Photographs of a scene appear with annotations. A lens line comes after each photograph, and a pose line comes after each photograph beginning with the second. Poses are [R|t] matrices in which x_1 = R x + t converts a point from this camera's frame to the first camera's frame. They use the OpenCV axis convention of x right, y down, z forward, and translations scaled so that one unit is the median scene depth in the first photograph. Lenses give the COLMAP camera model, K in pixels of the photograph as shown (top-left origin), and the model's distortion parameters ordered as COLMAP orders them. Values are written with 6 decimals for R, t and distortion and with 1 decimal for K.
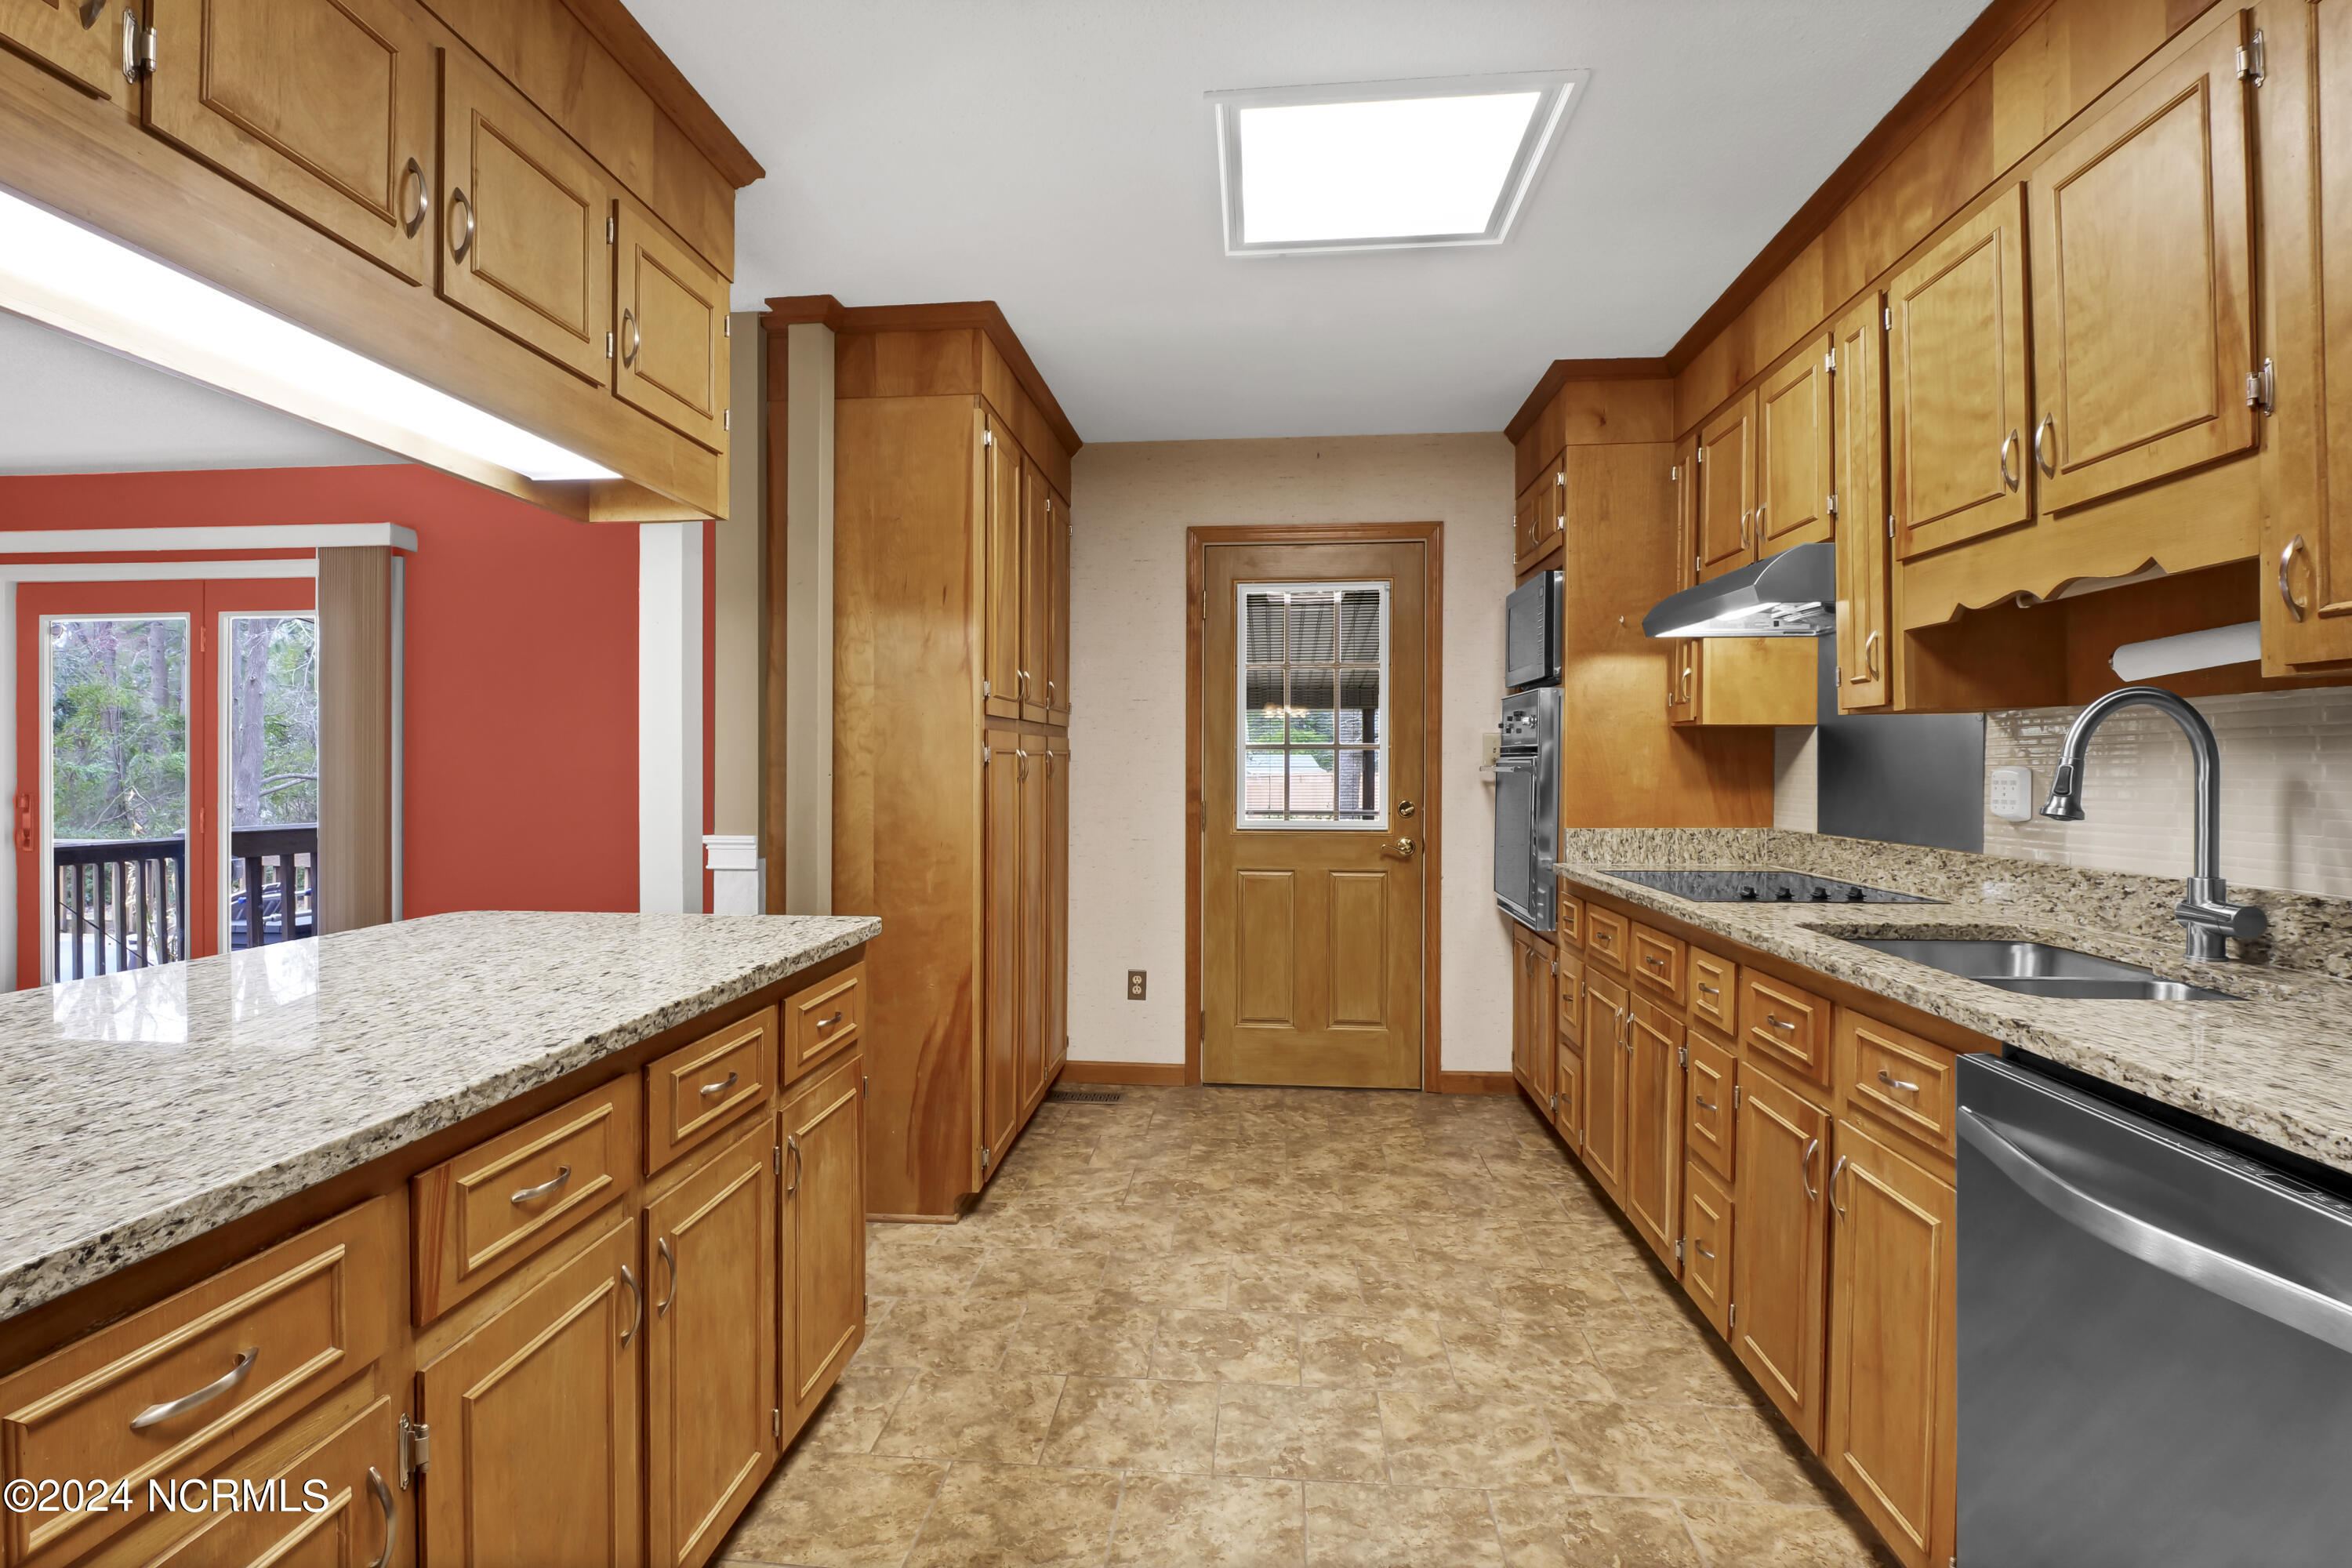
lens RADIAL K [[1157.9, 0, 1145.9], [0, 1157.9, 765.2], [0, 0, 1]] dist [-0.009317, -0.000252]
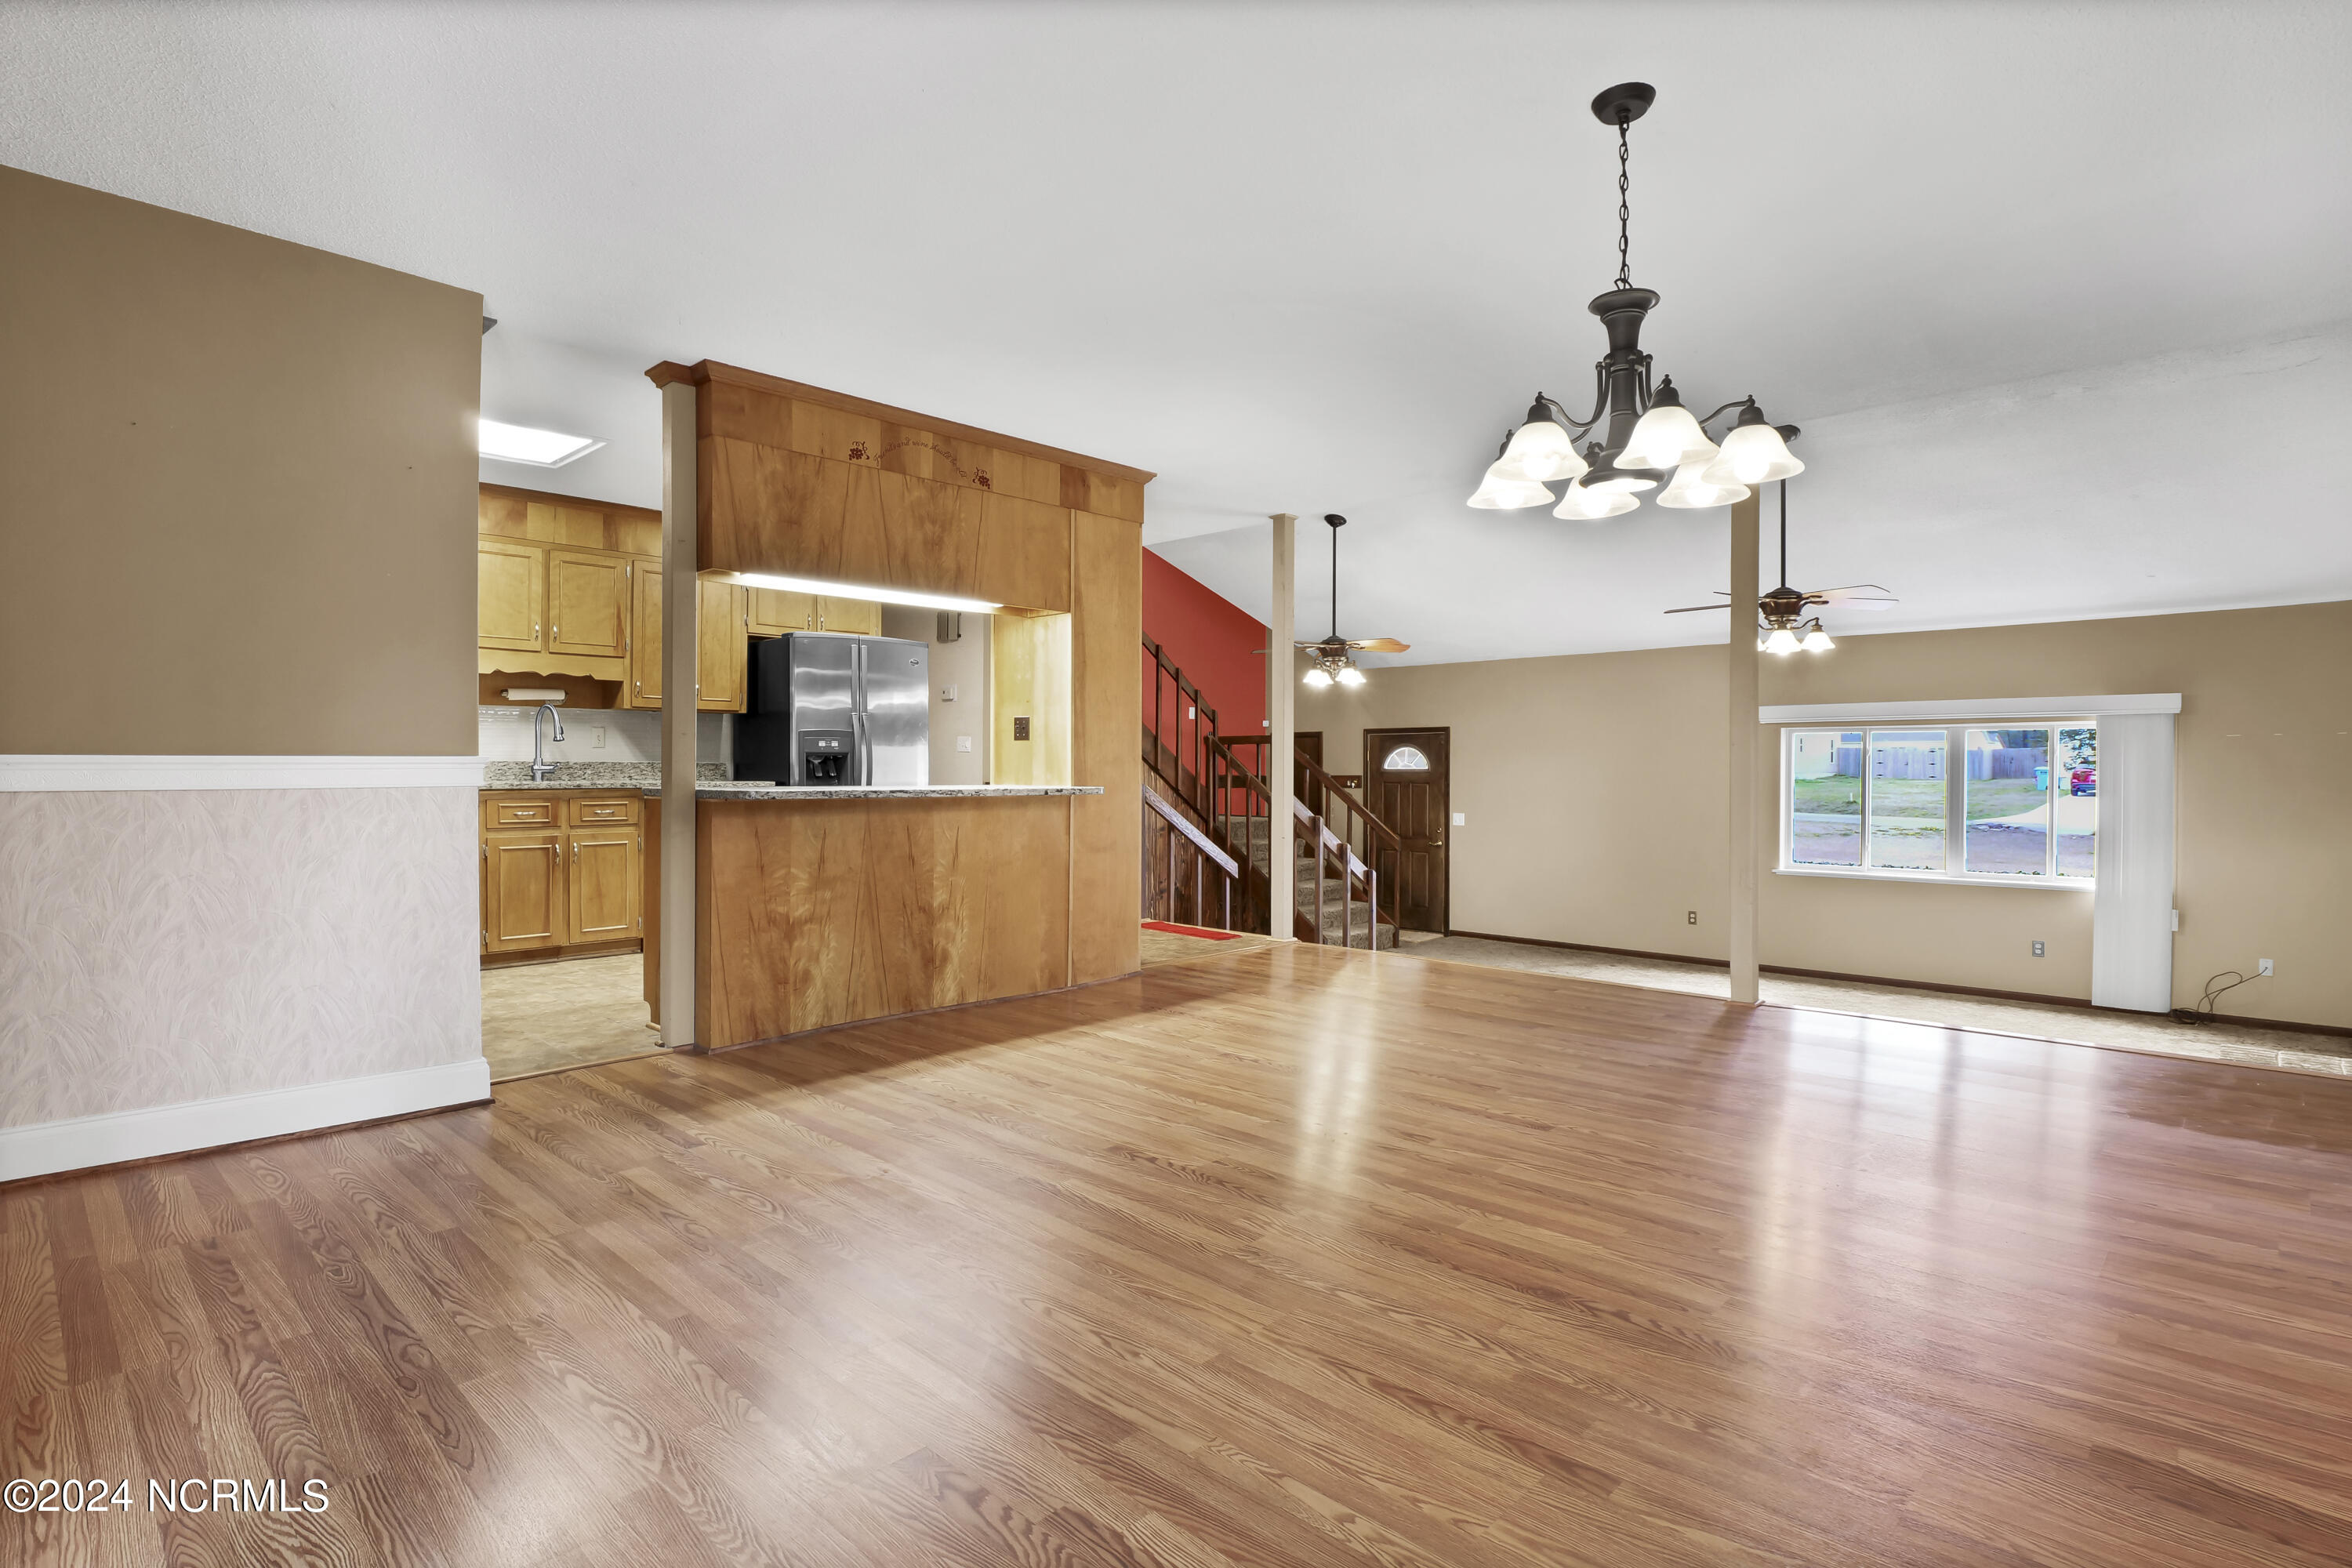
lens RADIAL K [[1129.7, 0, 1179.8], [0, 1129.7, 769.8], [0, 0, 1]] dist [0.000904, -0.000076]
pose [[-0.790680, -0.003338, 0.612221, -1.848849], [-0.002020, 0.999994, 0.002844, 0.079156], [-0.612227, 0.001012, -0.790681, 1.687821]]
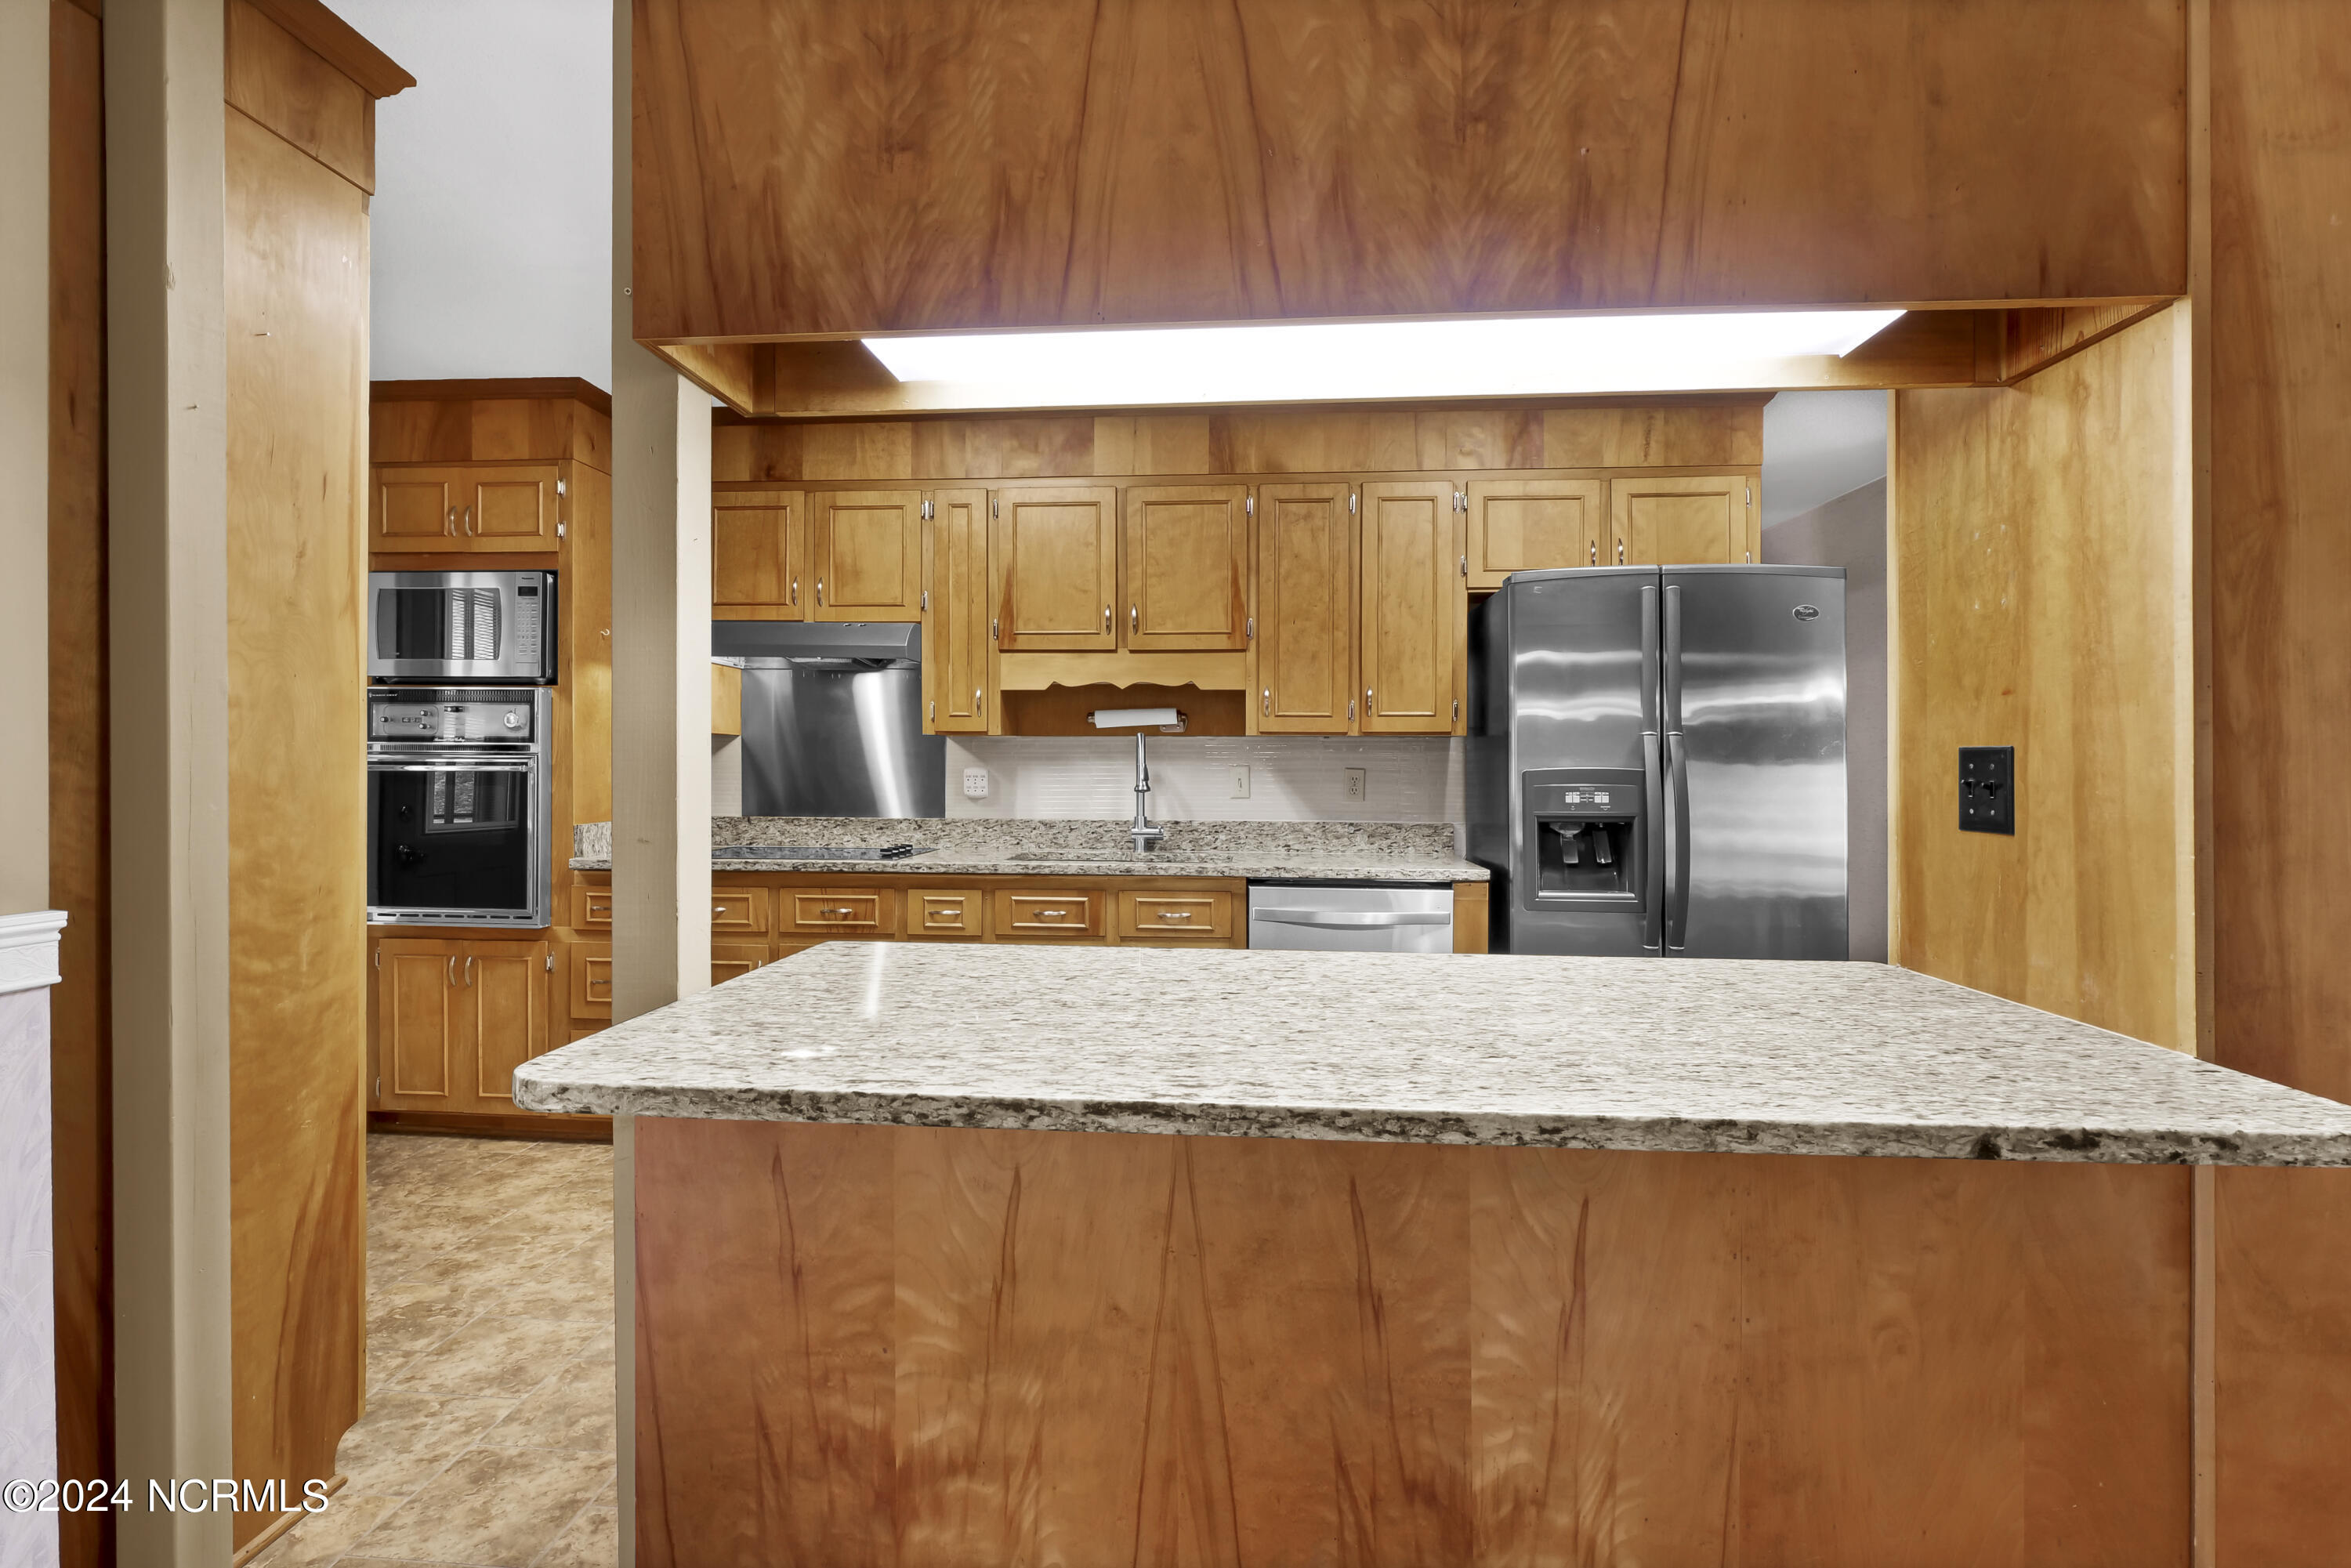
lens RADIAL K [[1174.4, 0, 1143.7], [0, 1174.4, 756.7], [0, 0, 1]] dist [-0.016917, -0.000334]
pose [[-0.003951, 0.010427, 0.999938, -0.942626], [-0.005398, 0.999931, -0.010448, 0.001990], [-0.999978, -0.005439, -0.003895, 0.661385]]
